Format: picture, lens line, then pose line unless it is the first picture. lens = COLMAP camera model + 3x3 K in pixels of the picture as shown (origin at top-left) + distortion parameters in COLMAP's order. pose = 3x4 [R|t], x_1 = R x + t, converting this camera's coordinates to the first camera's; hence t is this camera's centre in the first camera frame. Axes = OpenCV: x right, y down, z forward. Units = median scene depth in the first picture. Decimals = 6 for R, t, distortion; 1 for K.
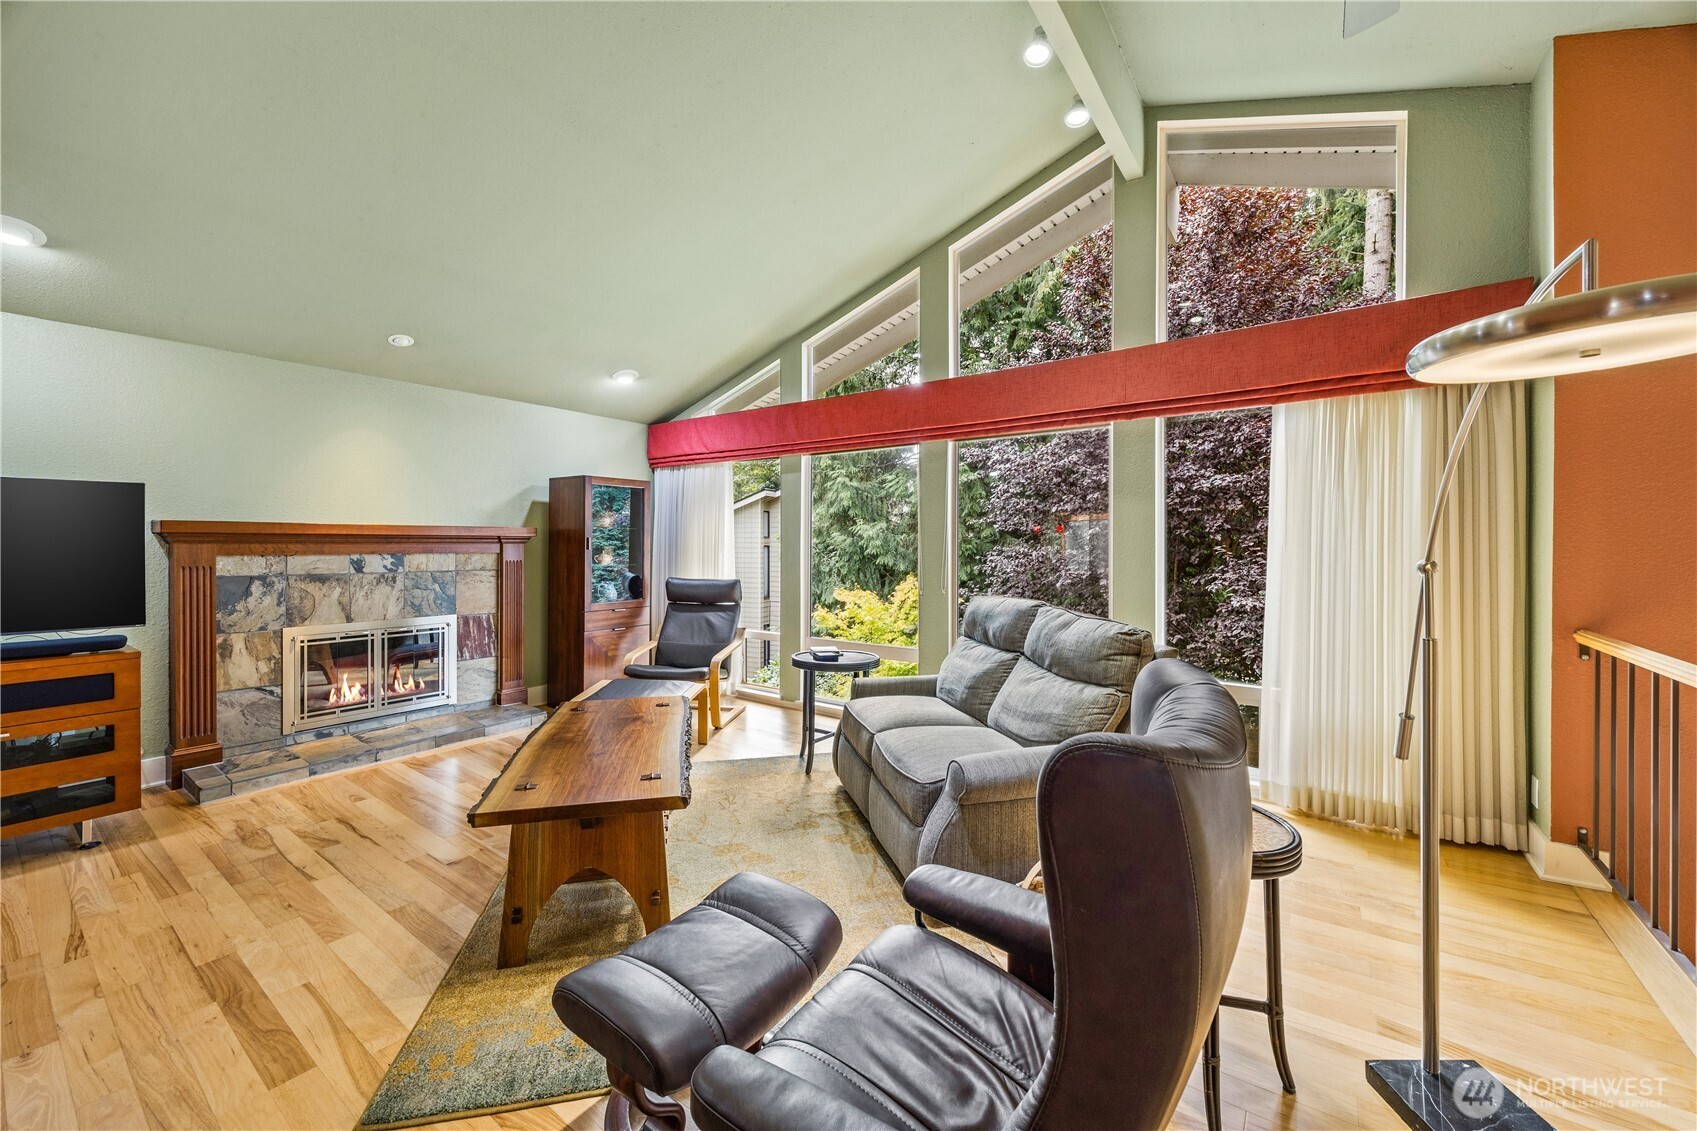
lens RADIAL K [[649.7, 0, 846.6], [0, 649.7, 547.1], [0, 0, 1]] dist [-0.004231, -0.000449]
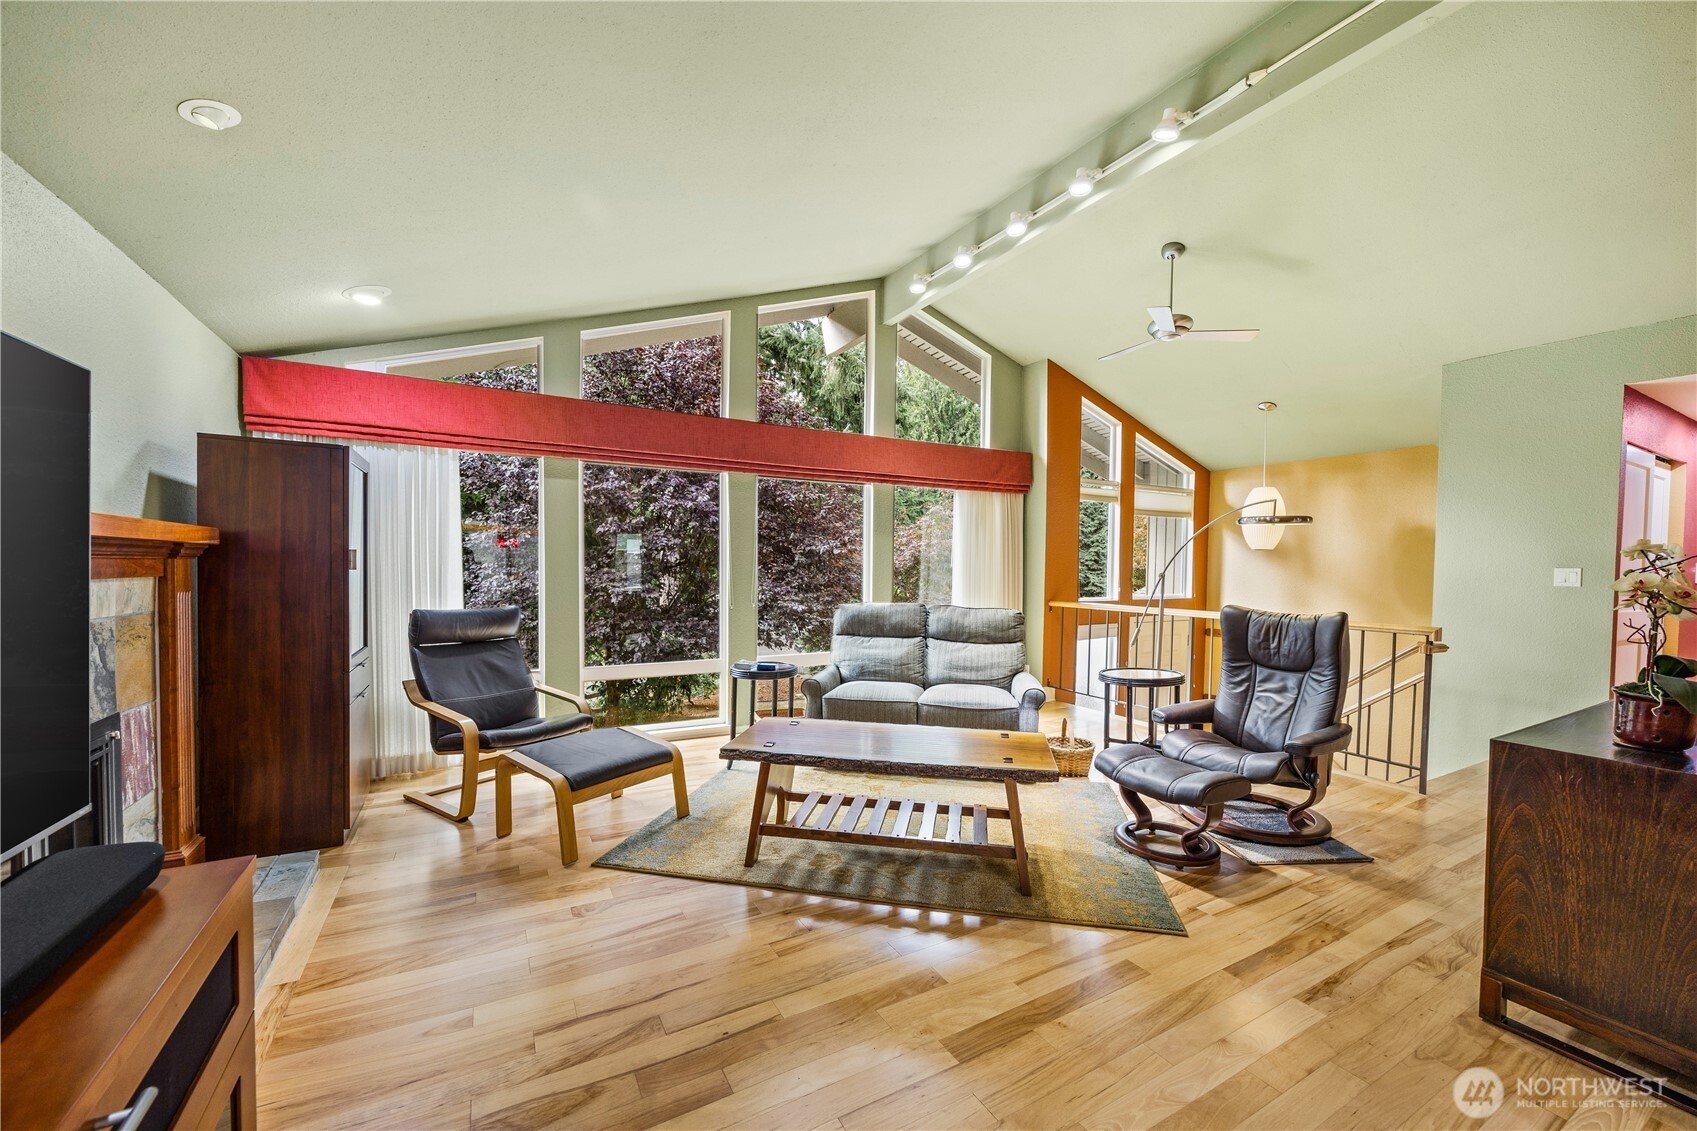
lens RADIAL K [[649.7, 0, 839.1], [0, 649.7, 575.4], [0, 0, 1]] dist [-0.004231, -0.000449]
pose [[0.427805, -0.014439, 0.903756, -1.204724], [-0.005518, 0.999812, 0.018586, -0.006267], [-0.903854, -0.012938, 0.427645, 0.515402]]
